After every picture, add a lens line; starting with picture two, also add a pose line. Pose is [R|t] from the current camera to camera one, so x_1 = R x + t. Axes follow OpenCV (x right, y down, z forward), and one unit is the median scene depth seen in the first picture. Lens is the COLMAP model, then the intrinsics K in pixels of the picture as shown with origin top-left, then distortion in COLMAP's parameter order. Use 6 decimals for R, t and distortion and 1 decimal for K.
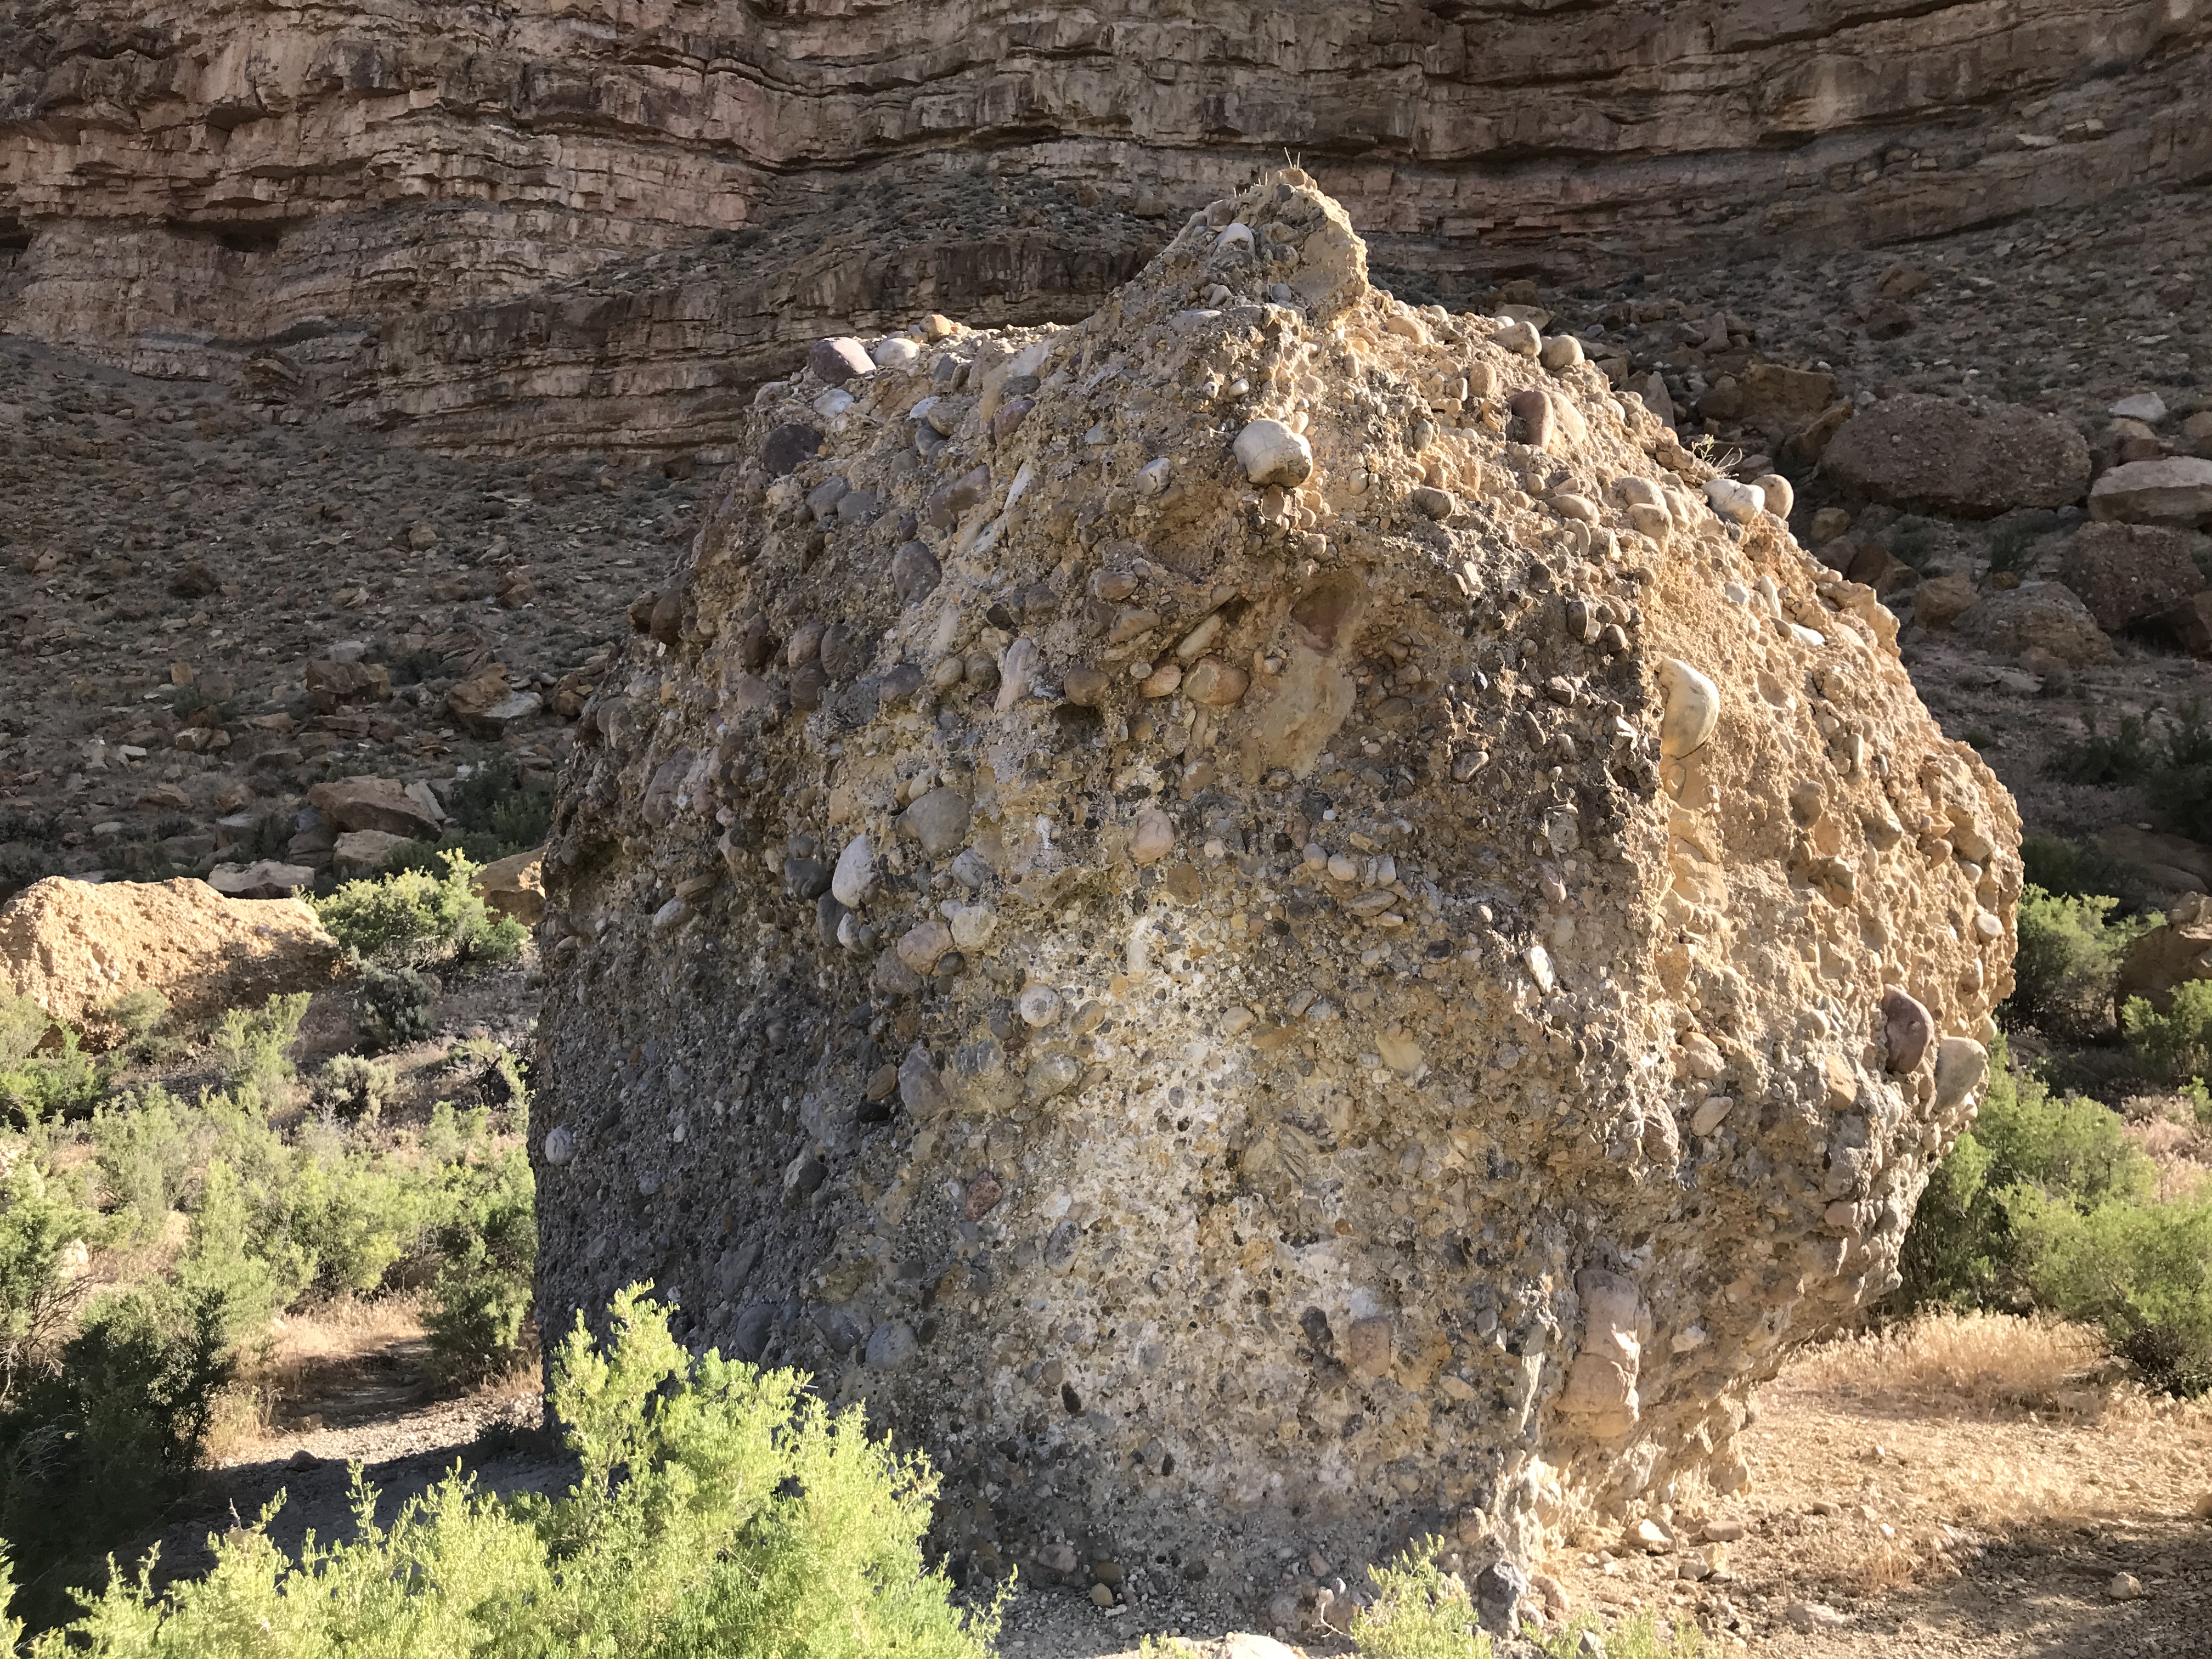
lens RADIAL K [[1796.6, 0, 1109.8], [0, 1796.6, 837.1], [0, 0, 1]] dist [-0.011827, 0.032365]
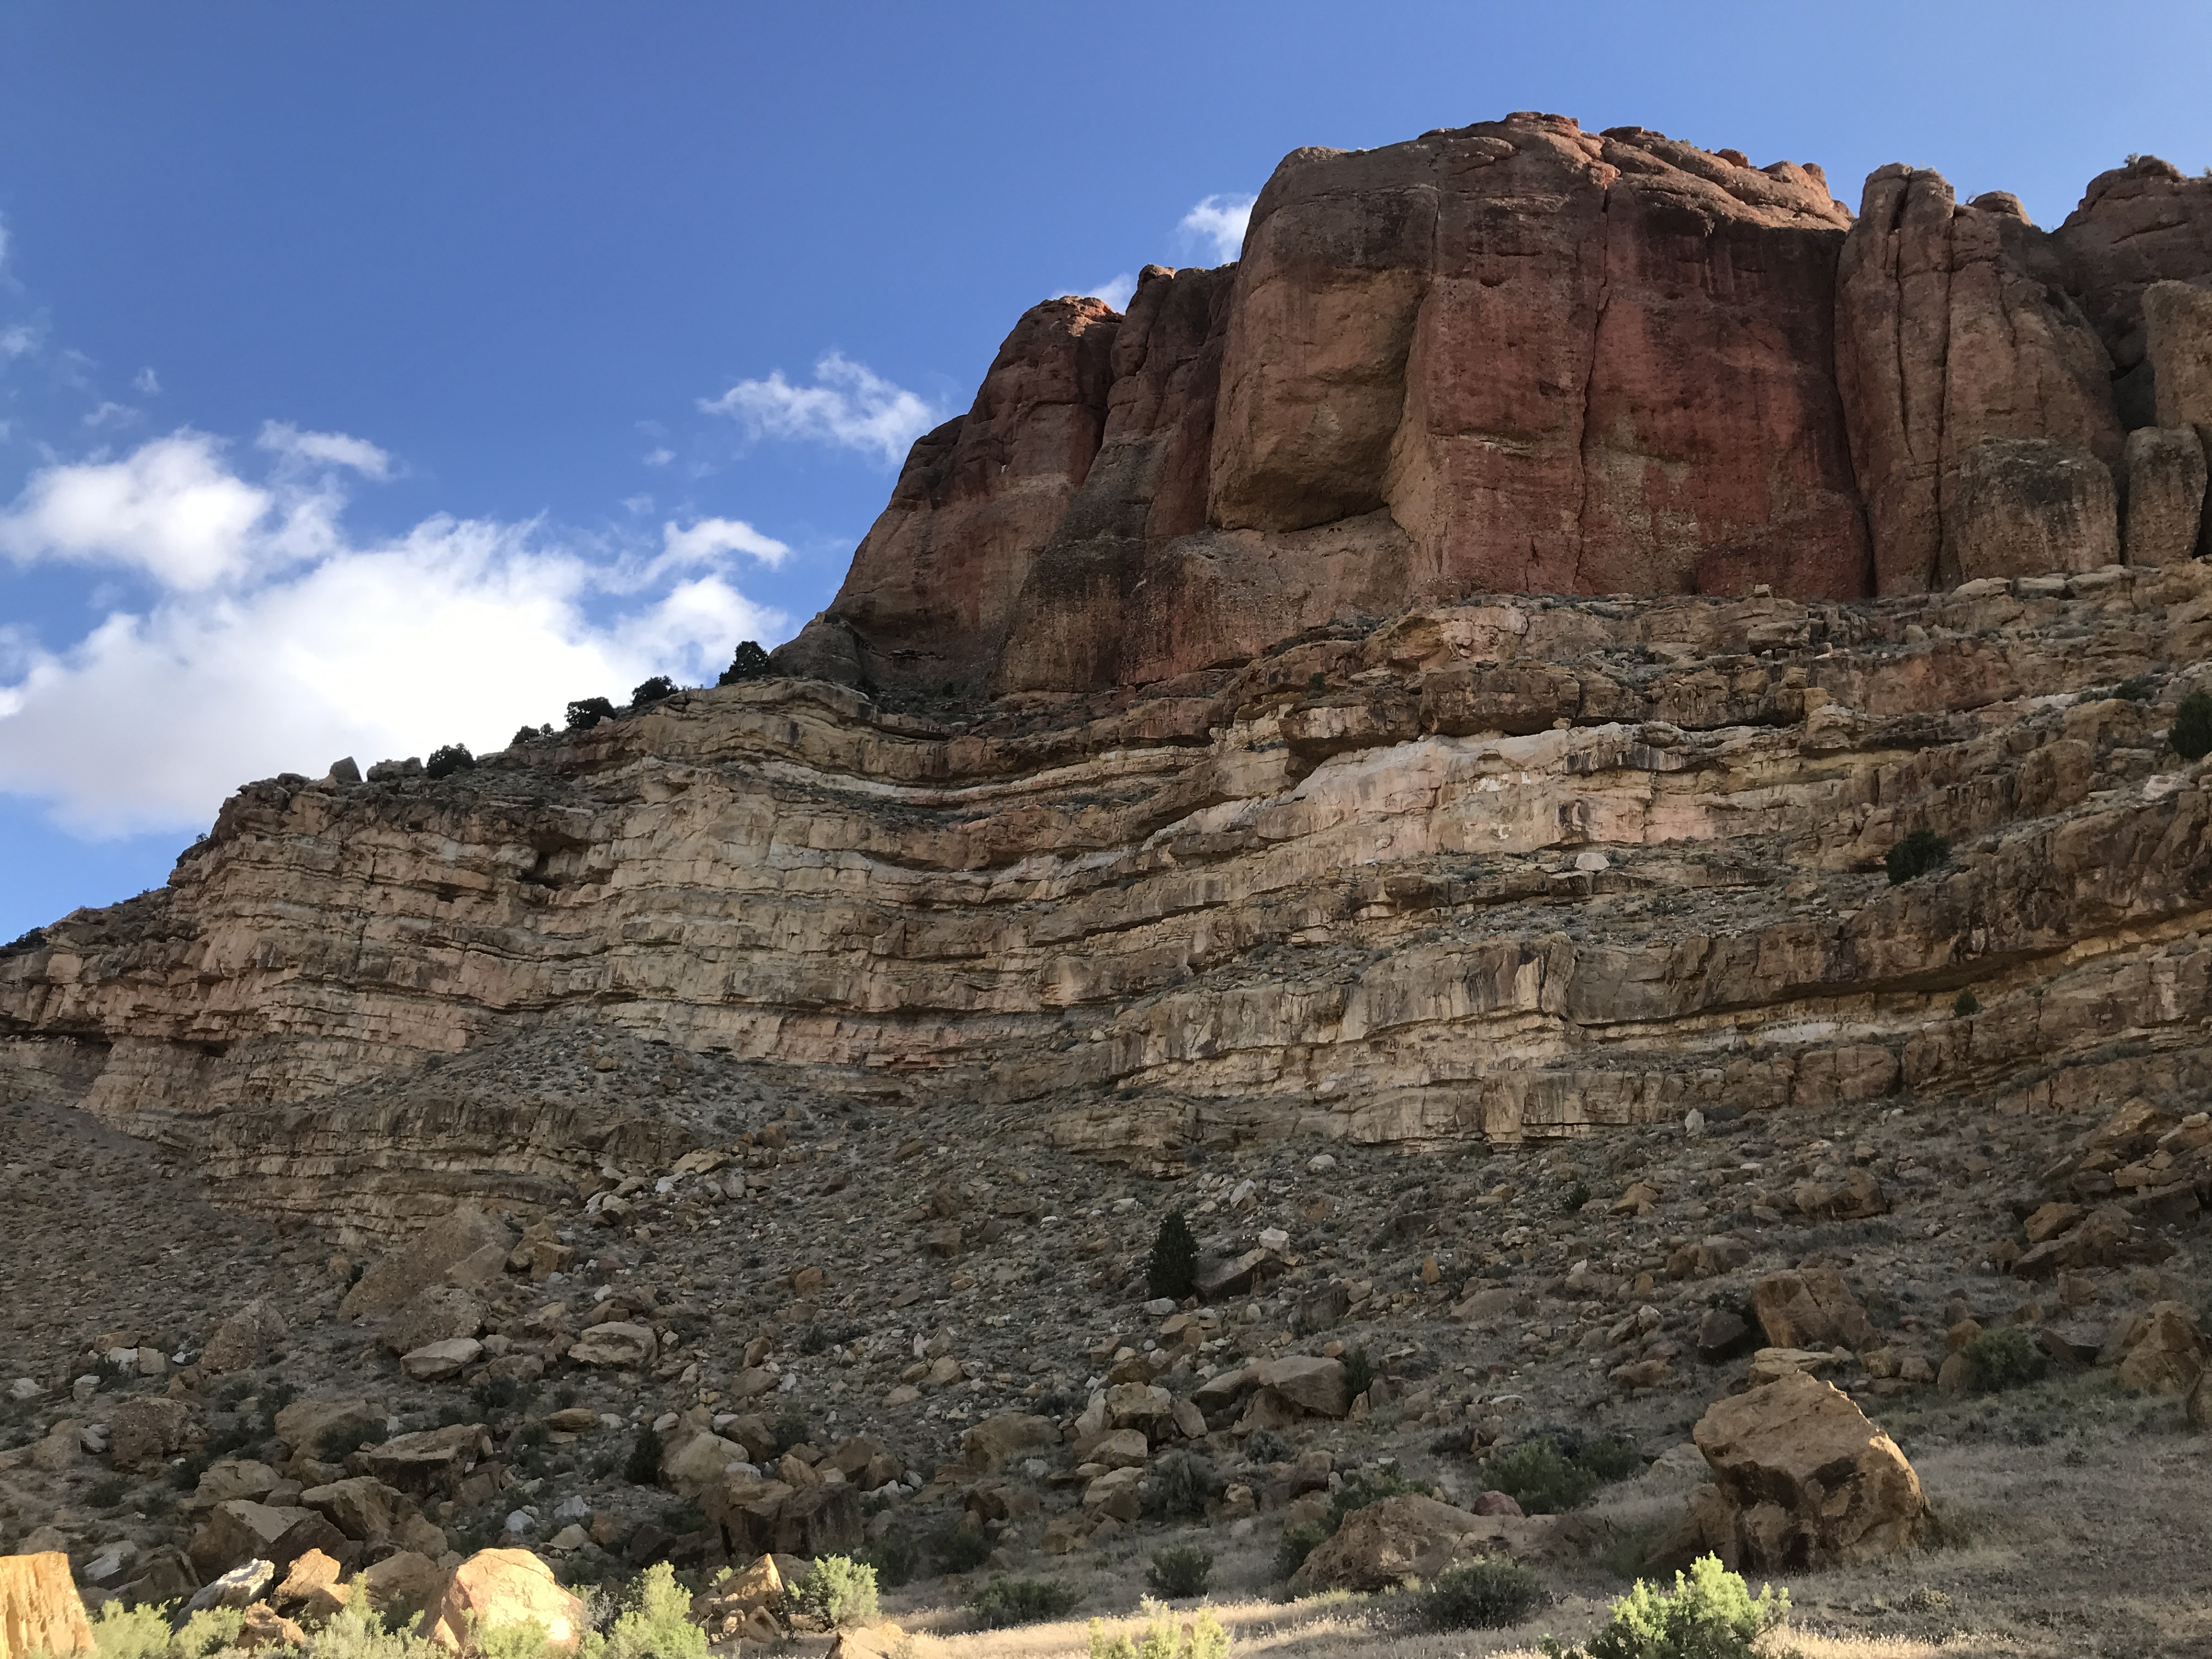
lens RADIAL K [[1796.6, 0, 1109.1], [0, 1796.6, 827.9], [0, 0, 1]] dist [-0.011827, 0.032365]
pose [[0.964432, -0.027333, -0.262915, 0.736036], [-0.062174, 0.943278, -0.326130, -0.059036], [0.256916, 0.330877, 0.908028, -0.300298]]
